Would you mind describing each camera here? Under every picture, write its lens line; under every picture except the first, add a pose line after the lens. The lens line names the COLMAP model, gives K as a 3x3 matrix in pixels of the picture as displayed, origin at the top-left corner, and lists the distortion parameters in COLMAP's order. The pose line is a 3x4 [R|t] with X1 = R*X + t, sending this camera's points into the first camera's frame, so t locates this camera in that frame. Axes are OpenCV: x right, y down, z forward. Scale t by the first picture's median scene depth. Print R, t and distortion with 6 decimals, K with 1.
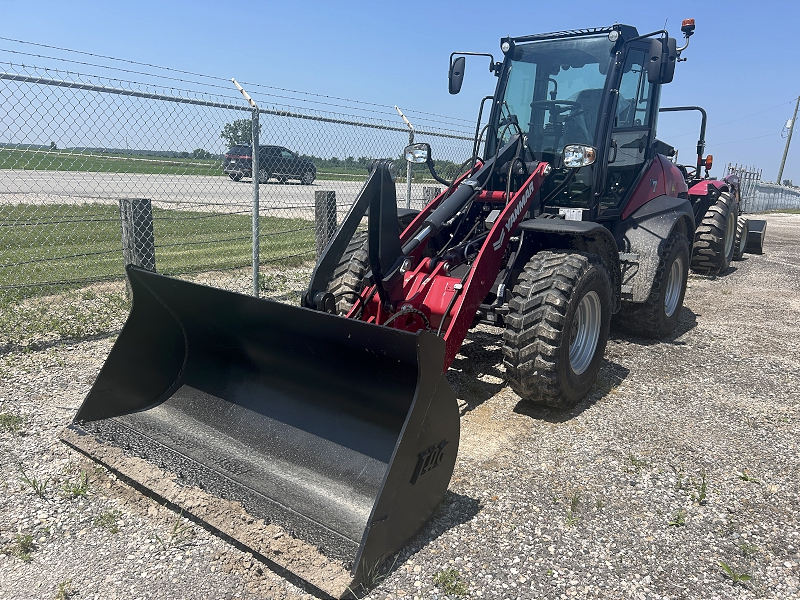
lens RADIAL K [[602.5, 0, 397.0], [0, 602.5, 314.8], [0, 0, 1]] dist [0.010909, -0.001552]
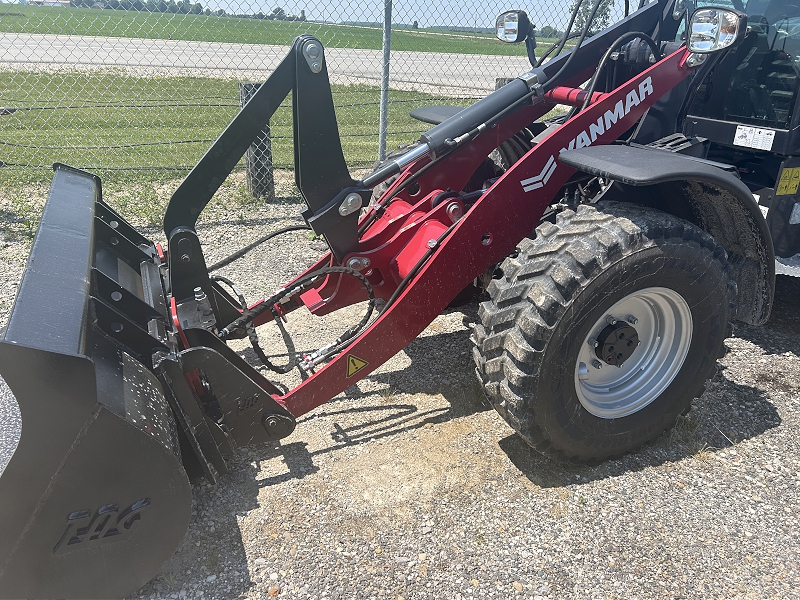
lens RADIAL K [[602.5, 0, 397.0], [0, 602.5, 314.8], [0, 0, 1]] dist [0.010909, -0.001552]
pose [[0.875030, 0.207789, -0.437203, 0.371457], [-0.127032, 0.970099, 0.206813, -0.102298], [0.467104, -0.125429, 0.875261, 0.398939]]
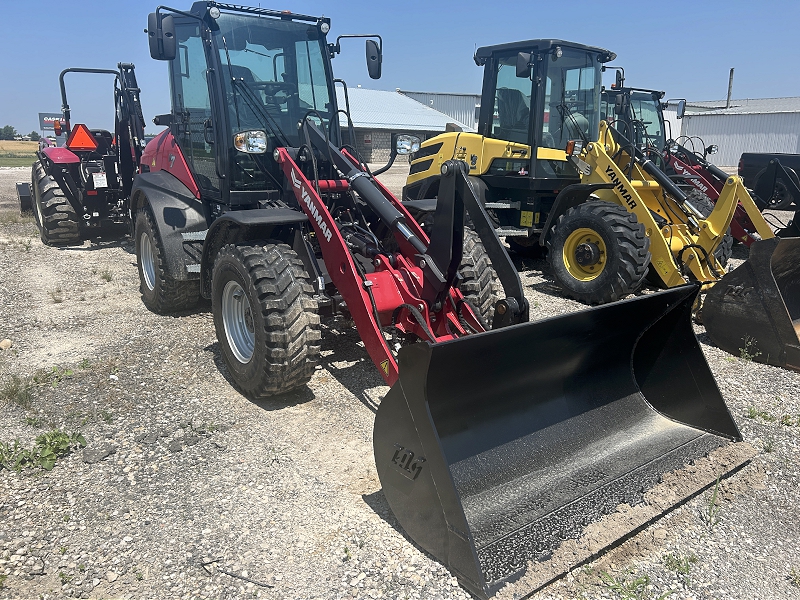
lens RADIAL K [[602.5, 0, 397.0], [0, 602.5, 314.8], [0, 0, 1]] dist [0.010909, -0.001552]
pose [[0.278726, -0.270059, 0.921618, -0.929761], [0.209691, 0.953607, 0.216016, -0.216877], [-0.937199, 0.133046, 0.322424, 0.736877]]
